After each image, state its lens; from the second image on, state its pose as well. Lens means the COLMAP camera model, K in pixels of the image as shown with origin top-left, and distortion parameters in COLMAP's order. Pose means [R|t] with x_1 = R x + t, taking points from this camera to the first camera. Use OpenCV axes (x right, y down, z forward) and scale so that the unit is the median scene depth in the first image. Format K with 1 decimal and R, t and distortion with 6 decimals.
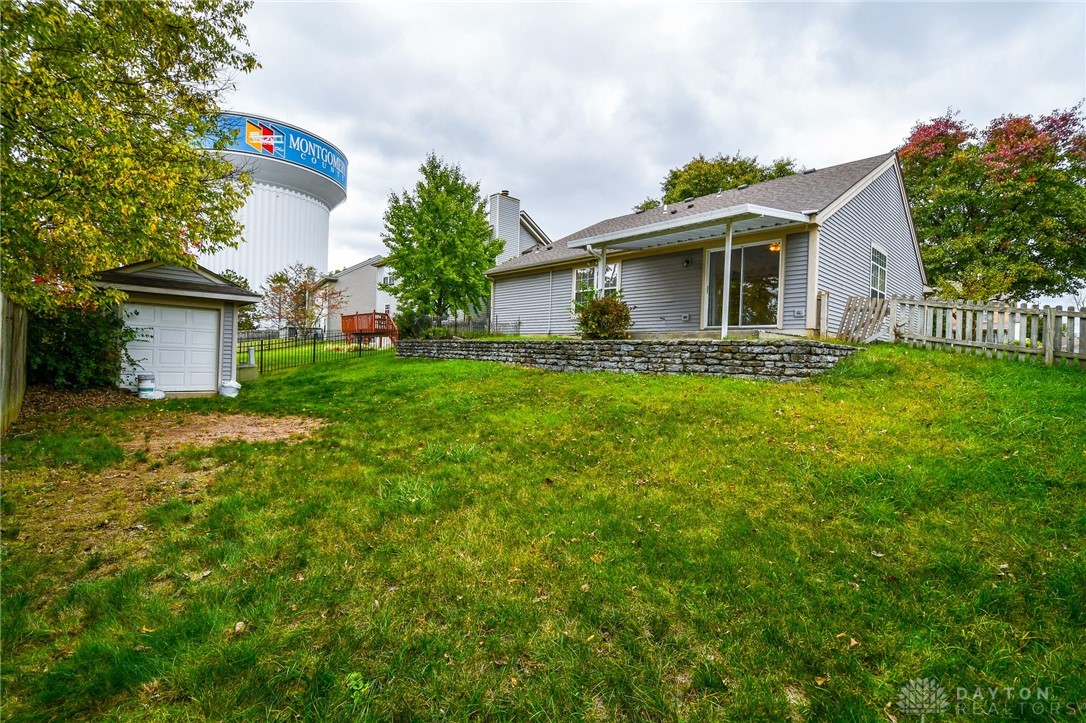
lens RADIAL K [[483.7, 0, 538.1], [0, 483.7, 361.7], [0, 0, 1]] dist [0.016722, -0.024079]
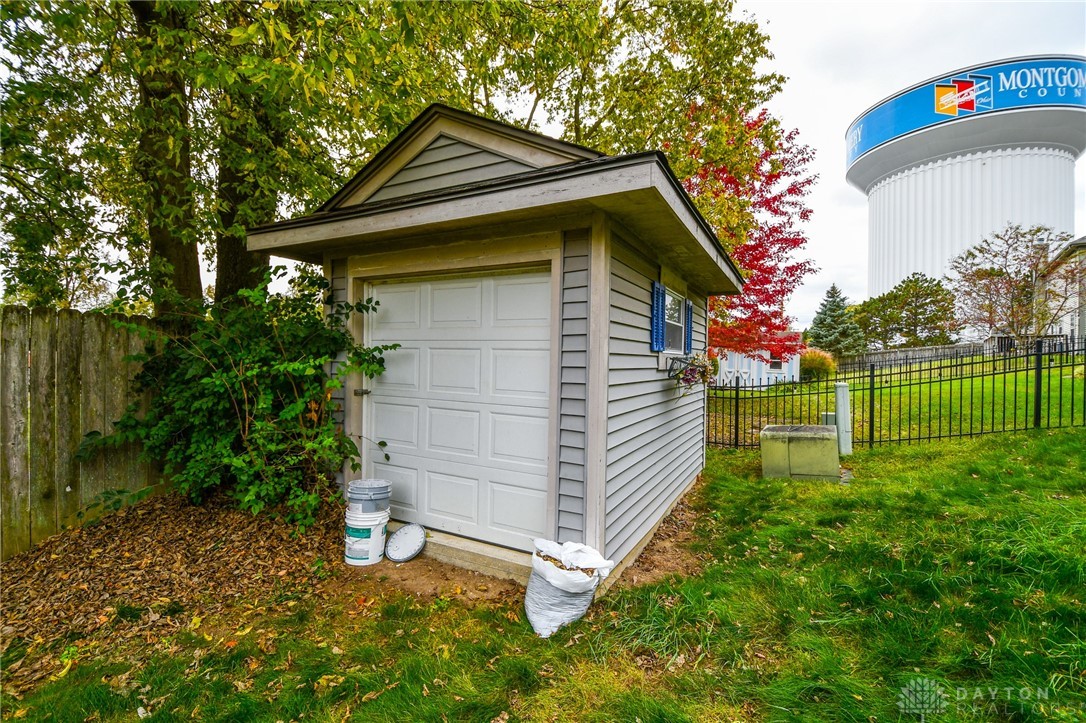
lens RADIAL K [[473.4, 0, 536.1], [0, 473.4, 361.8], [0, 0, 1]] dist [0.014585, -0.022292]
pose [[0.294426, -0.025061, -0.955346, -0.197628], [-0.013923, 0.999438, -0.030509, -0.021299], [0.955573, 0.022284, 0.293912, 0.446044]]
